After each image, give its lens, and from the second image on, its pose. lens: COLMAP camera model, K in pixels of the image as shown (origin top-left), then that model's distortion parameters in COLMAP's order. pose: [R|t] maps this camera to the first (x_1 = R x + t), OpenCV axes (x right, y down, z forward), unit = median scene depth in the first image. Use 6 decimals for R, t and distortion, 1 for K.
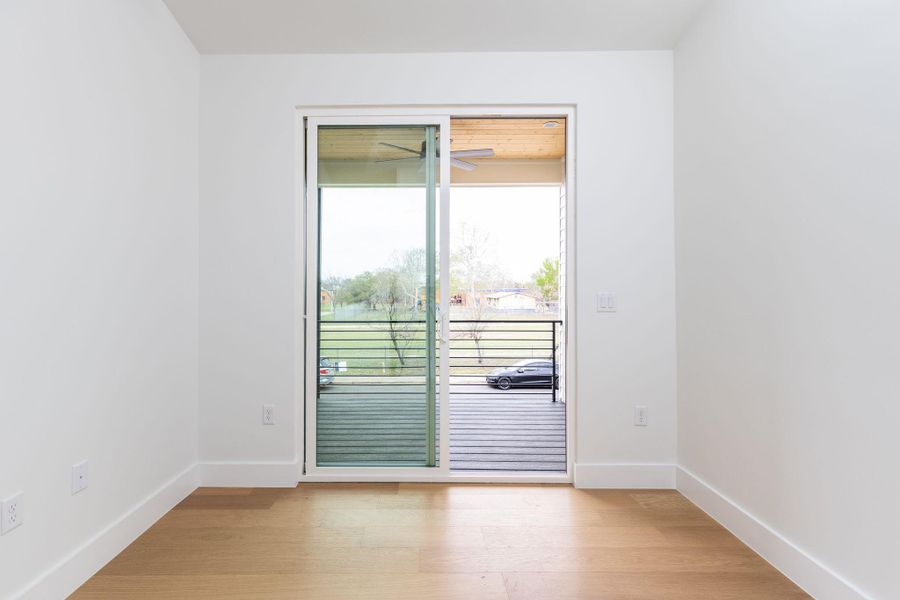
lens RADIAL K [[422.0, 0, 450.0], [0, 422.0, 284.2], [0, 0, 1]] dist [0.000565, 0.000104]
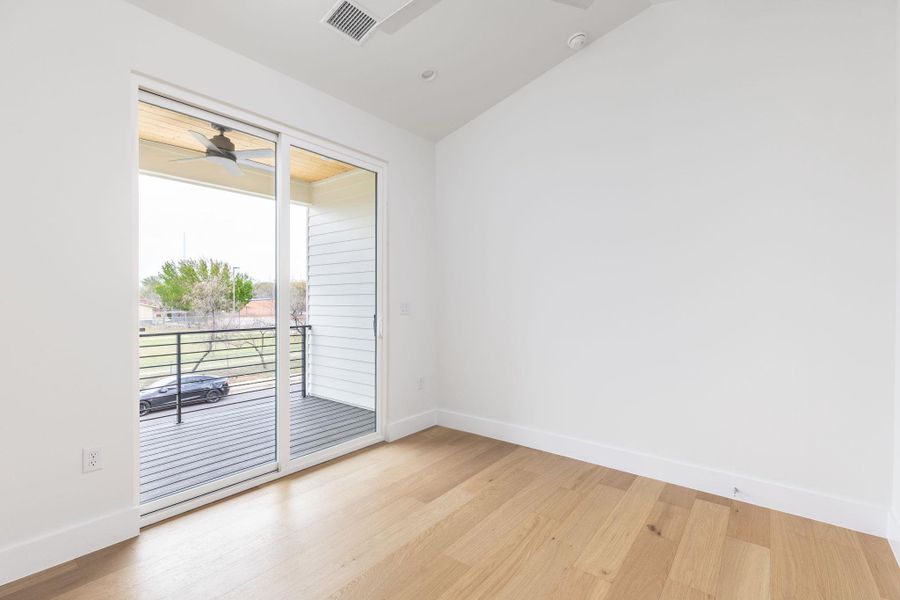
lens RADIAL K [[420.6, 0, 452.4], [0, 420.6, 299.4], [0, 0, 1]] dist [0.000383, -0.000076]
pose [[0.594530, 0.003567, 0.804066, -0.477253], [-0.015540, 0.999854, 0.007055, 0.002014], [-0.803924, -0.016690, 0.594498, 0.015089]]
